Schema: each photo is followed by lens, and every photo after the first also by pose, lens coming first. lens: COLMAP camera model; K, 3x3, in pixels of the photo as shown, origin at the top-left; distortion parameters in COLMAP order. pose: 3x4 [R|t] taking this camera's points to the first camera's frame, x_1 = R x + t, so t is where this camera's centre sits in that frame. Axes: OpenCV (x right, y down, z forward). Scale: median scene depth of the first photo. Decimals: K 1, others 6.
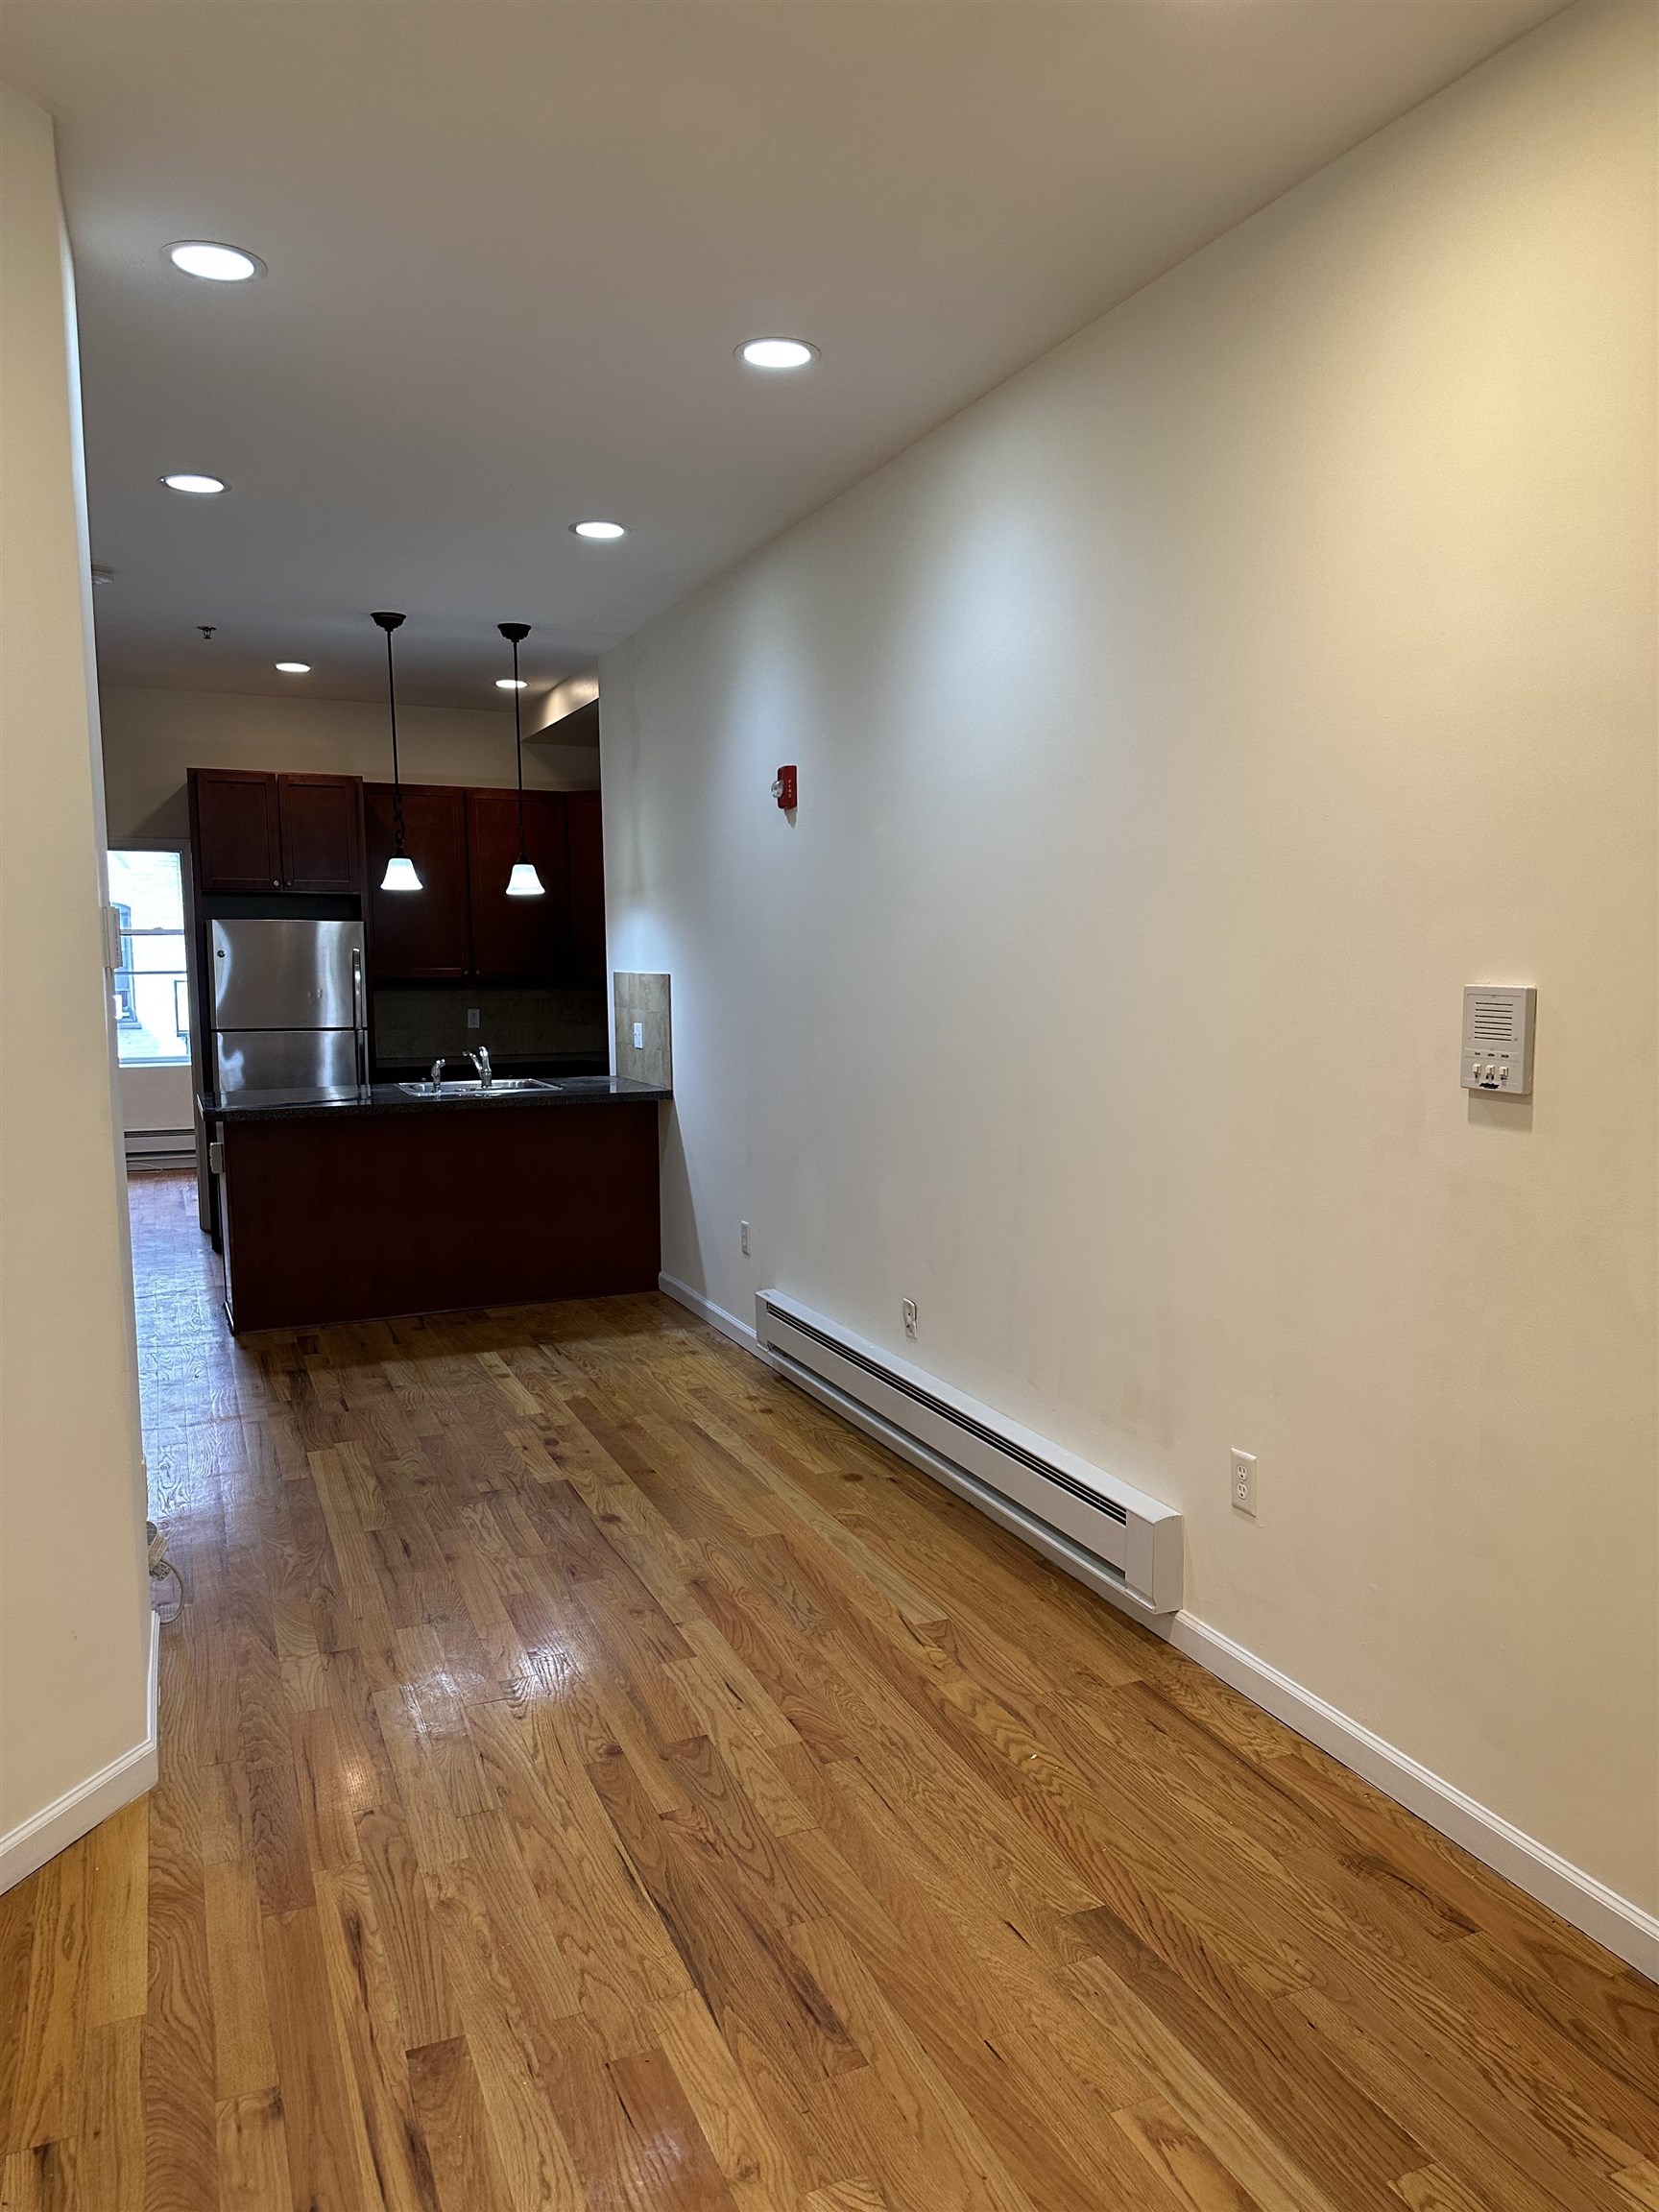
lens RADIAL K [[1557.9, 0, 897.9], [0, 1557.9, 1130.8], [0, 0, 1]] dist [0.055079, -0.063412]
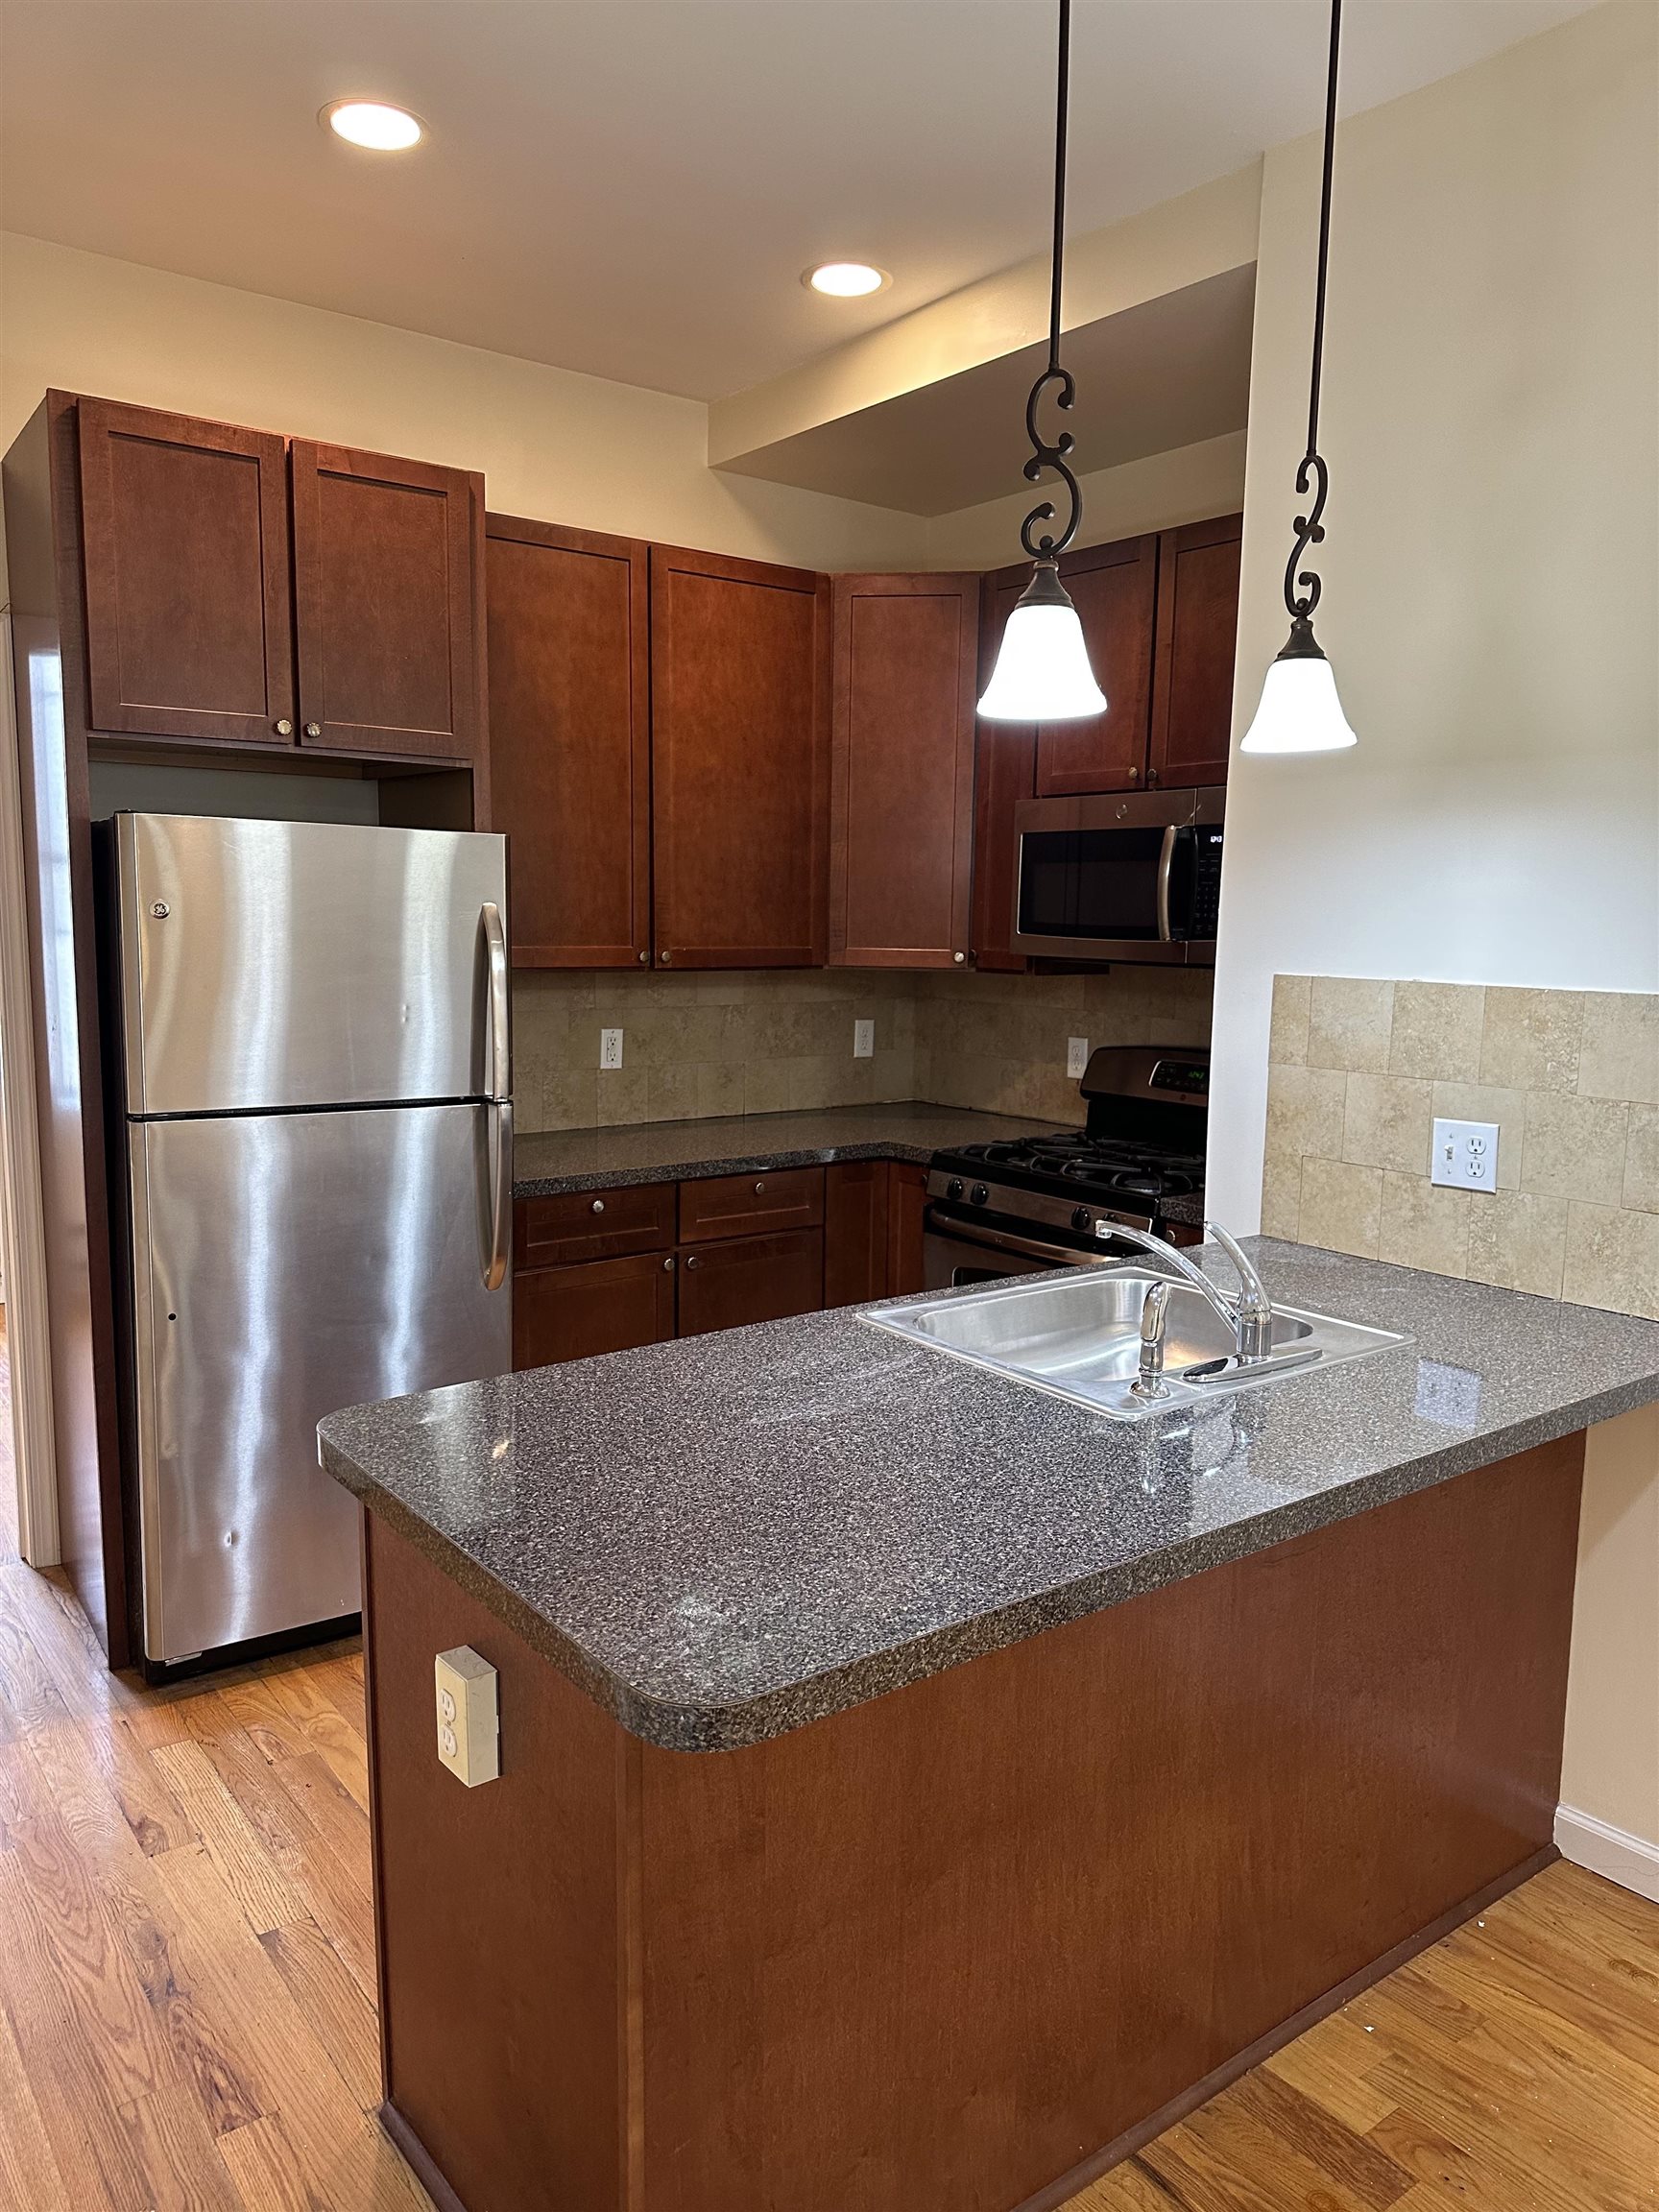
lens RADIAL K [[1557.9, 0, 824.5], [0, 1557.9, 1120.8], [0, 0, 1]] dist [0.055079, -0.063412]
pose [[0.977794, -0.009753, 0.209341, -0.457555], [0.004520, 0.999666, 0.025463, -0.092713], [-0.209519, -0.023951, 0.977511, 0.780489]]
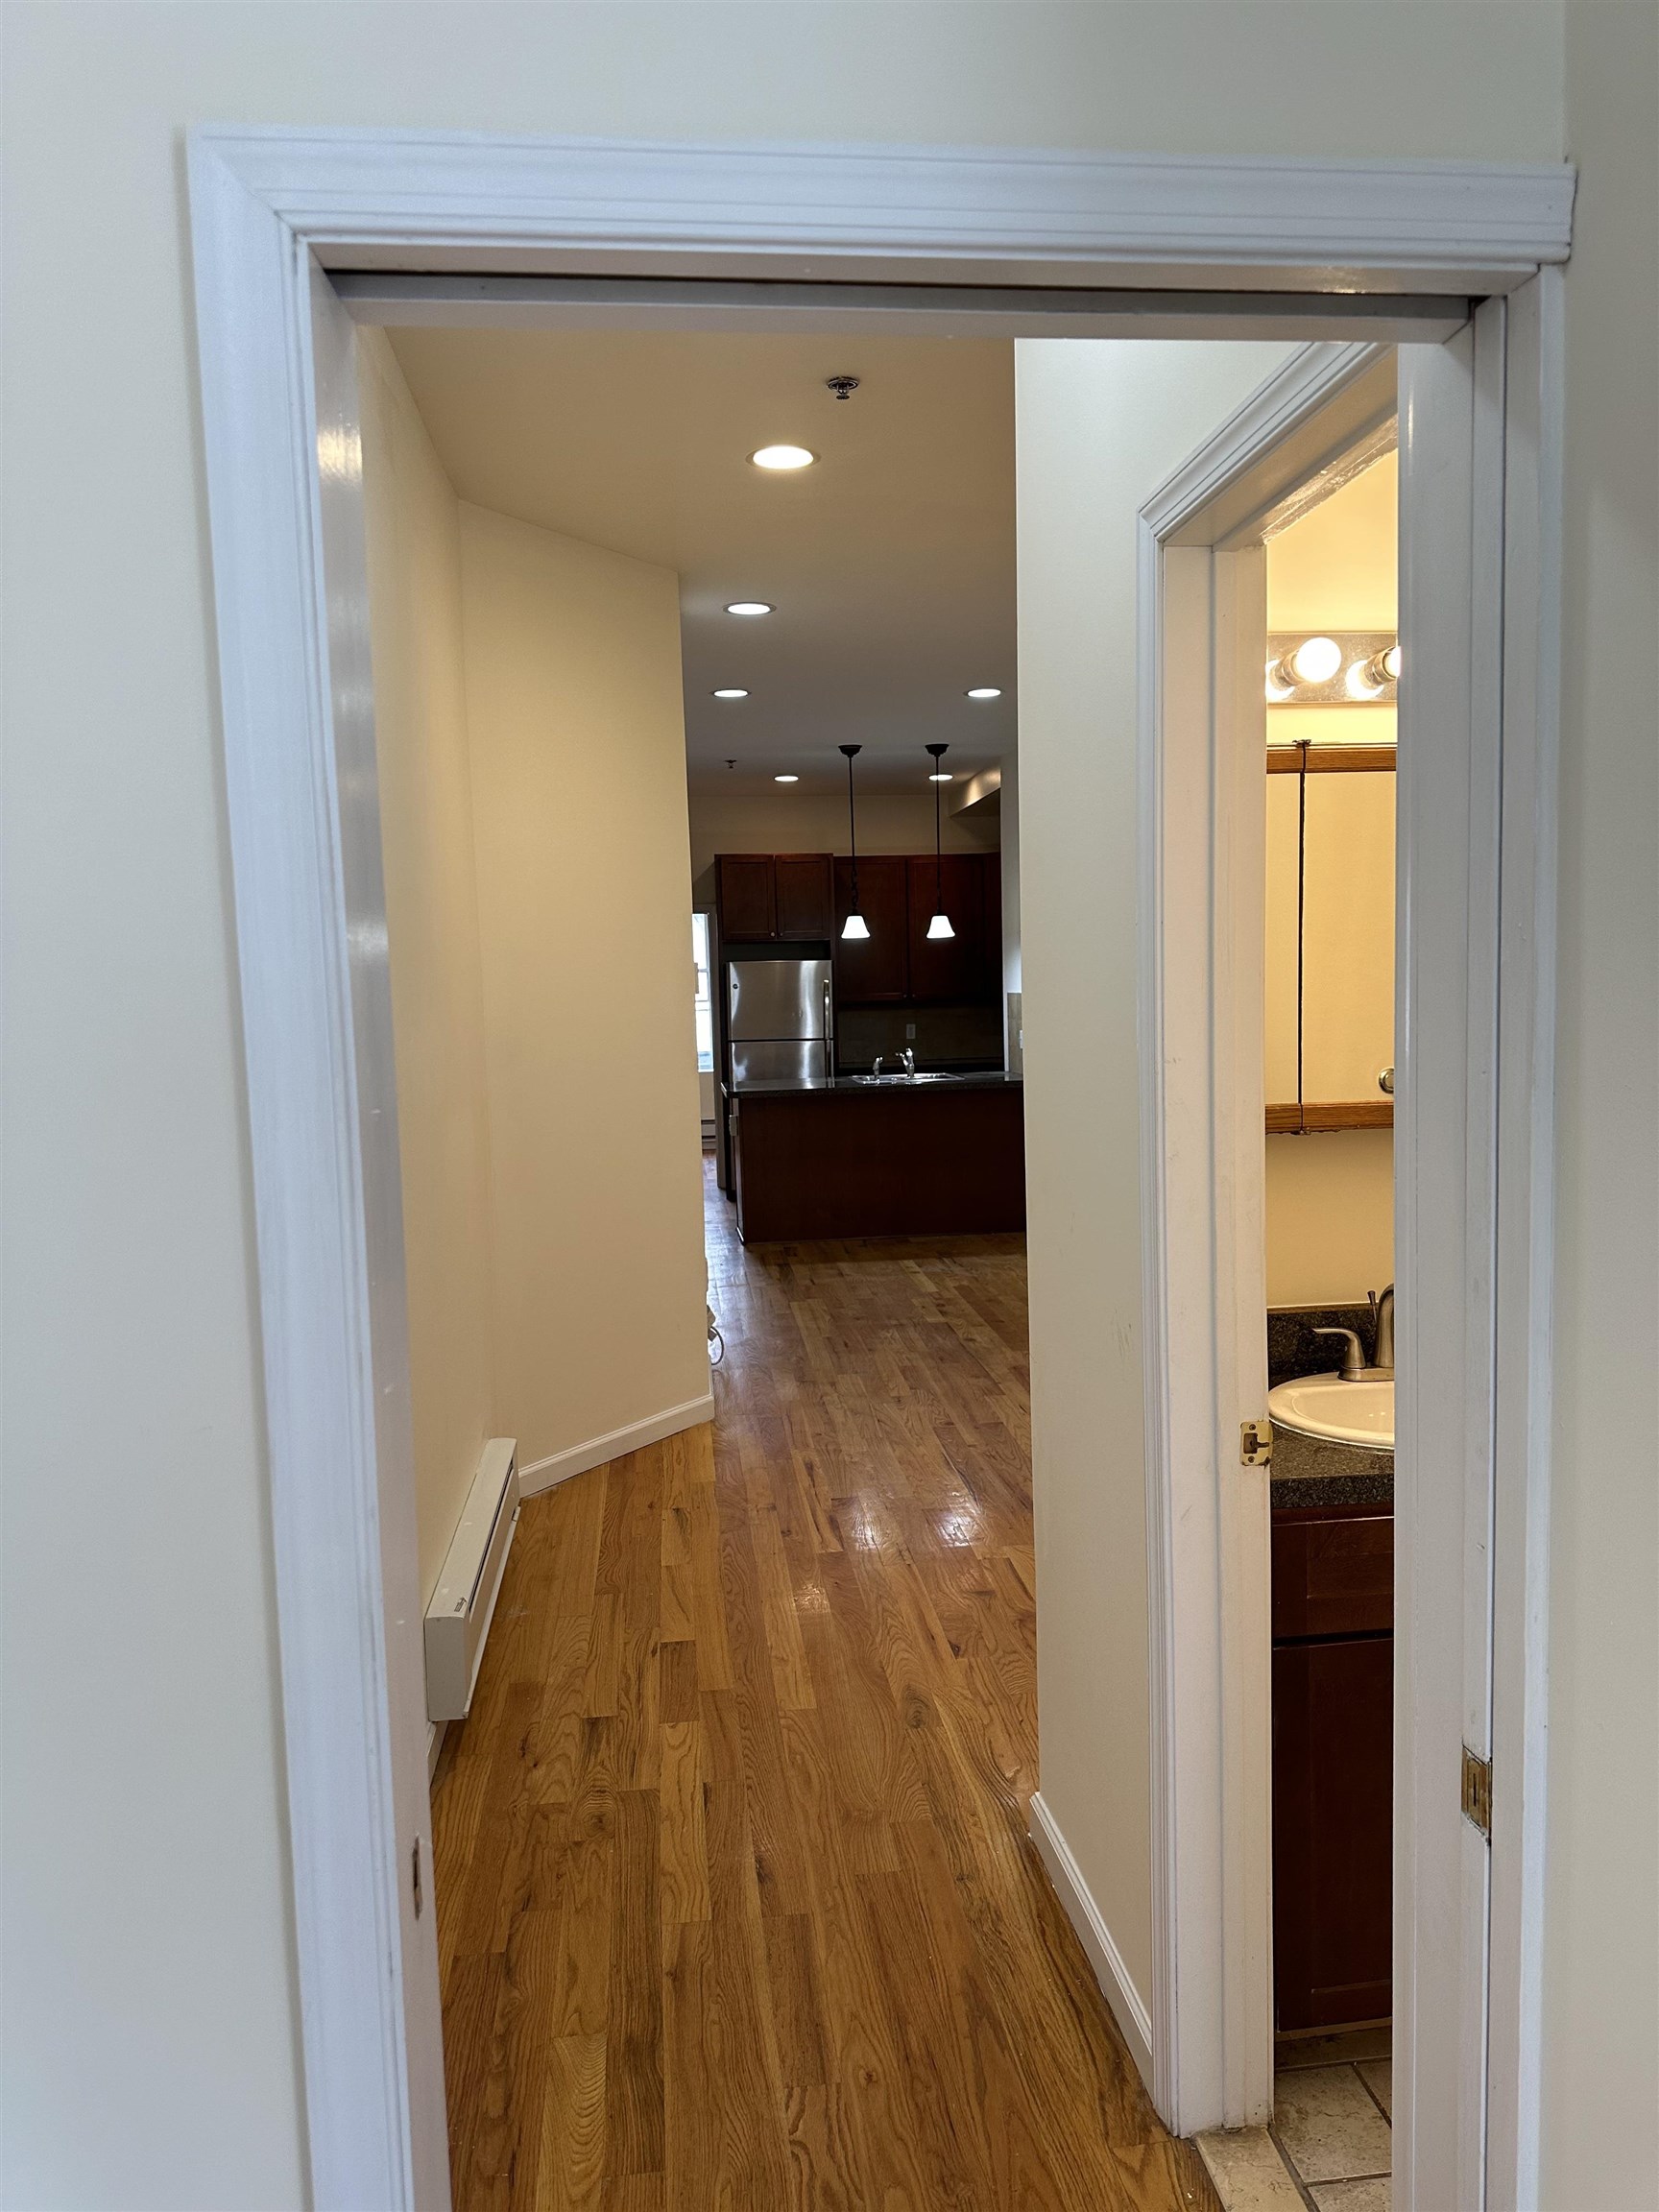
lens RADIAL K [[1557.9, 0, 901.8], [0, 1557.9, 1135.8], [0, 0, 1]] dist [0.055079, -0.063412]
pose [[0.958398, 0.007696, -0.285332, 0.135213], [-0.011807, 0.999850, -0.012689, 0.045465], [0.285192, 0.015530, 0.958345, -0.358694]]
